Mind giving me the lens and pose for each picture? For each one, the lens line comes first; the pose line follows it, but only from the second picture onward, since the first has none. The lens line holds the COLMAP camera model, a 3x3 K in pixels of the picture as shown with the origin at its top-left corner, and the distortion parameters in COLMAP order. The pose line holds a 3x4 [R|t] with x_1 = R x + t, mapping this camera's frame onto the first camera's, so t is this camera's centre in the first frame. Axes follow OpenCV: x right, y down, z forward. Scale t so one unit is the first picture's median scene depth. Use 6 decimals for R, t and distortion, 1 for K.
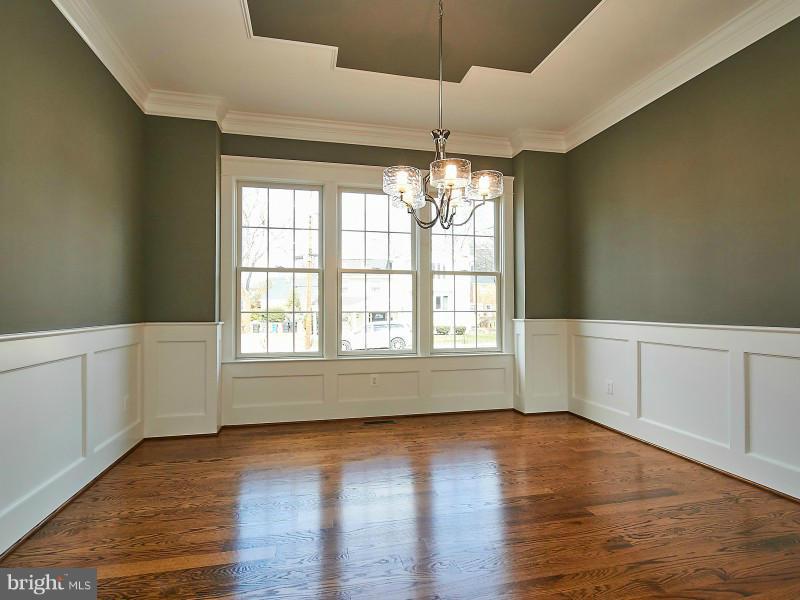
lens RADIAL K [[431.5, 0, 402.7], [0, 431.5, 300.4], [0, 0, 1]] dist [-0.016307, -0.000681]
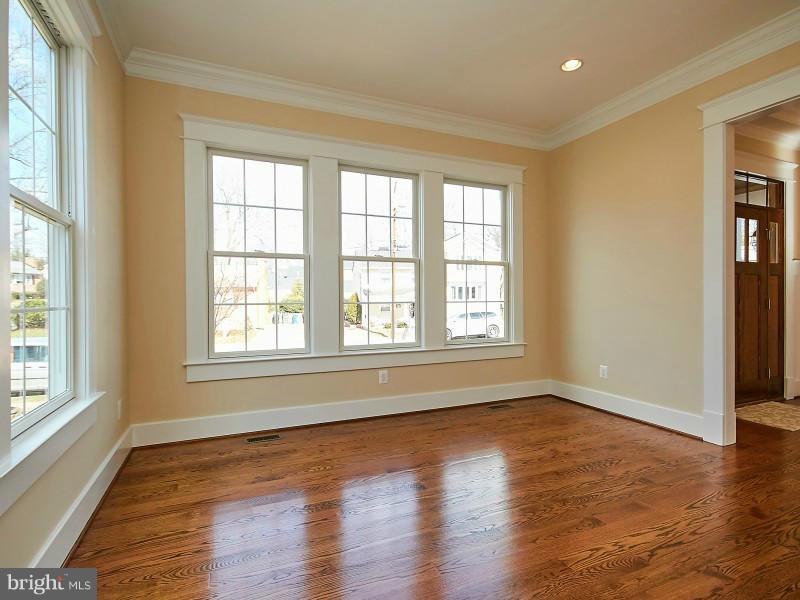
lens RADIAL K [[517.4, 0, 392.0], [0, 517.4, 288.7], [0, 0, 1]] dist [0.005839, -0.000157]
pose [[0.962155, 0.000554, 0.272502, -0.335183], [-0.000064, 0.999998, -0.001805, -0.000774], [-0.272502, 0.001719, 0.962154, -0.075717]]
